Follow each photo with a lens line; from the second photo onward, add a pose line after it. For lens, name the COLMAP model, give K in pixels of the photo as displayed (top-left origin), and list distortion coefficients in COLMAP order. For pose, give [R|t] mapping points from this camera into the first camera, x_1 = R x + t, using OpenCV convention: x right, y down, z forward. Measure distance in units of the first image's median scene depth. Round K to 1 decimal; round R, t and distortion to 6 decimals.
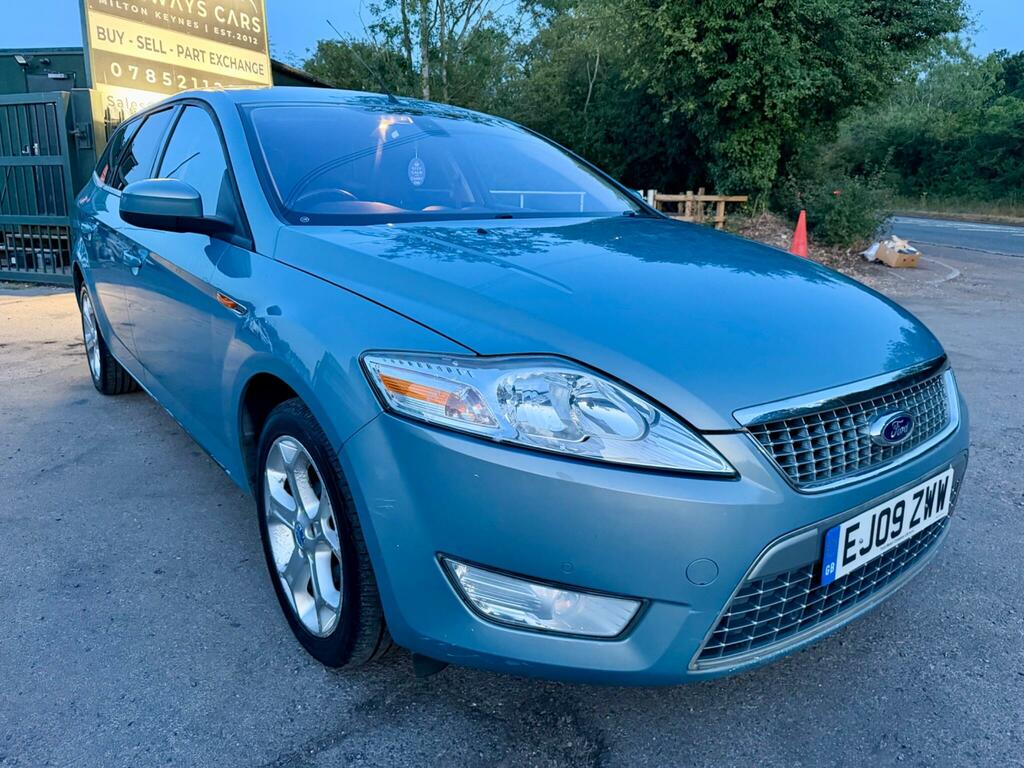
lens RADIAL K [[769.7, 0, 515.9], [0, 769.7, 383.3], [0, 0, 1]] dist [-0.003196, -0.007940]
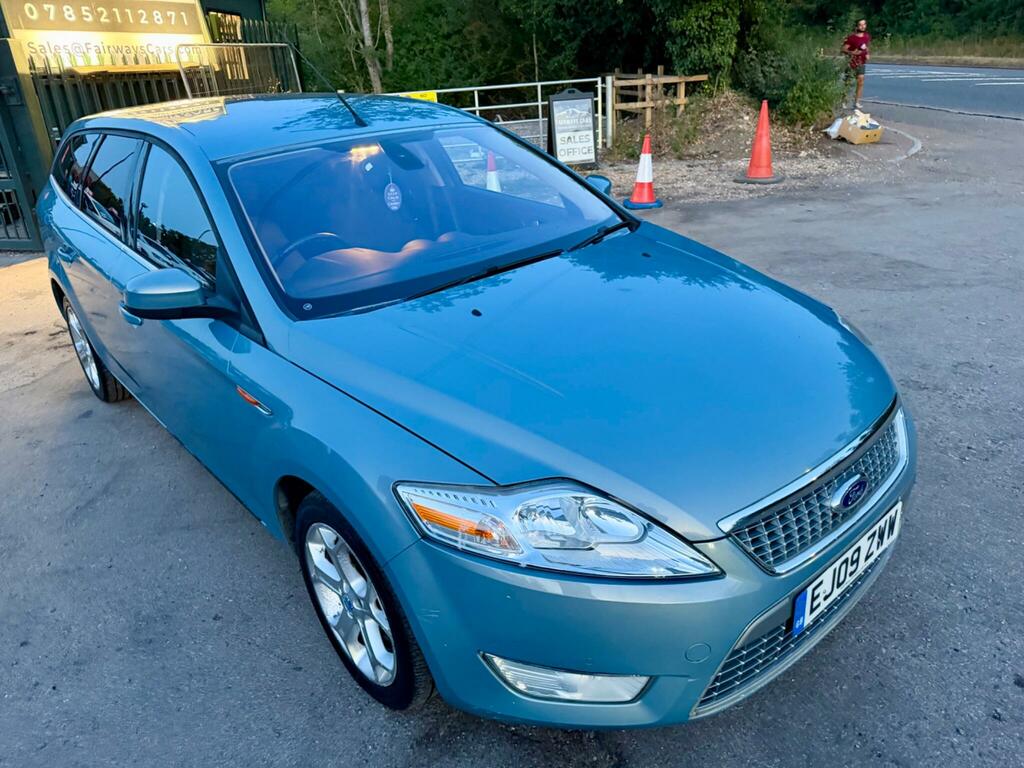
lens RADIAL K [[777.3, 0, 512.0], [0, 777.3, 384.0], [0, 0, 1]] dist [-0.002188, -0.005900]
pose [[0.995230, -0.093519, 0.027784, -0.029933], [0.086683, 0.978336, 0.188002, -0.265856], [-0.044764, -0.184696, 0.981776, -0.080666]]
